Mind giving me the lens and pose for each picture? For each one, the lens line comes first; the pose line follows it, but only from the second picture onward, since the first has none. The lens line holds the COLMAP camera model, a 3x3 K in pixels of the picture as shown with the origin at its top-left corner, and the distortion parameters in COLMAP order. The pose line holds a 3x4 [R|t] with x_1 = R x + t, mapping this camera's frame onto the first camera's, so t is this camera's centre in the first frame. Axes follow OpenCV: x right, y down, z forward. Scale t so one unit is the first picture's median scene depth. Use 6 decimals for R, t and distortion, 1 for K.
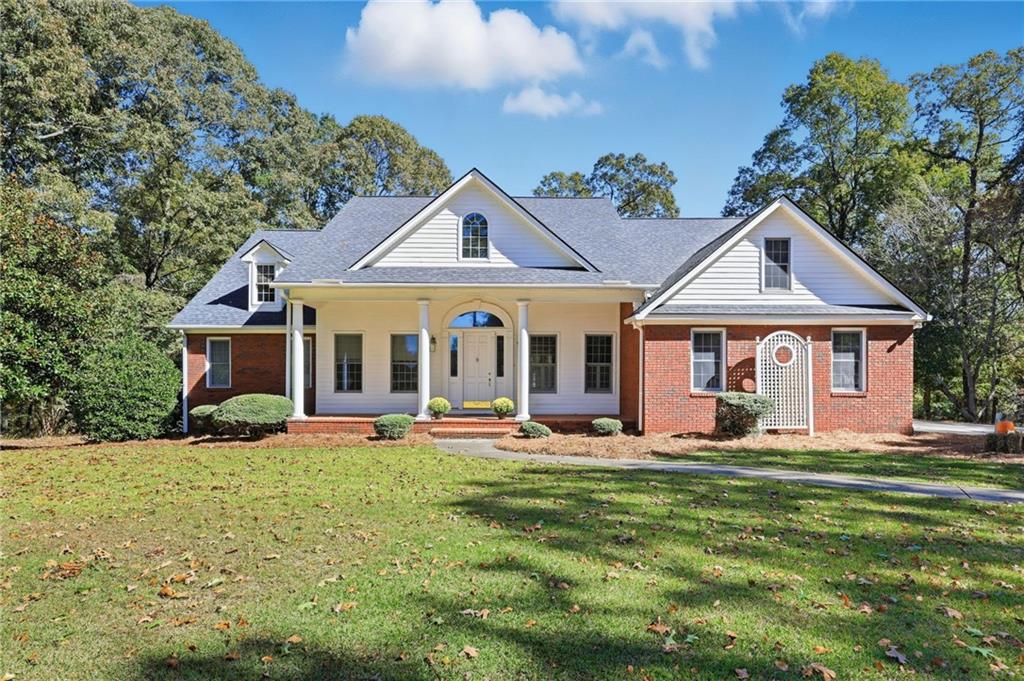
lens RADIAL K [[460.9, 0, 512.0], [0, 460.9, 364.3], [0, 0, 1]] dist [-0.000220, -0.000549]
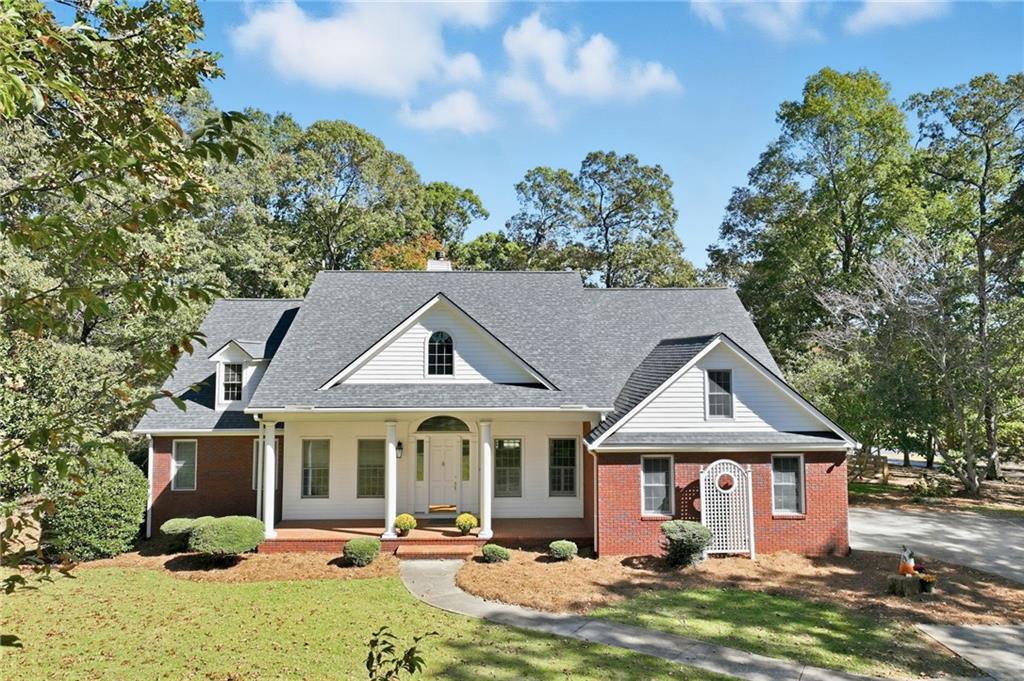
lens RADIAL K [[541.1, 0, 500.6], [0, 541.1, 341.3], [0, 0, 1]] dist [0.000541, 0.001698]
pose [[0.999879, -0.002492, 0.015339, 0.037390], [0.003396, 0.998240, -0.059205, -0.233155], [-0.015164, 0.059250, 0.998128, -0.232296]]
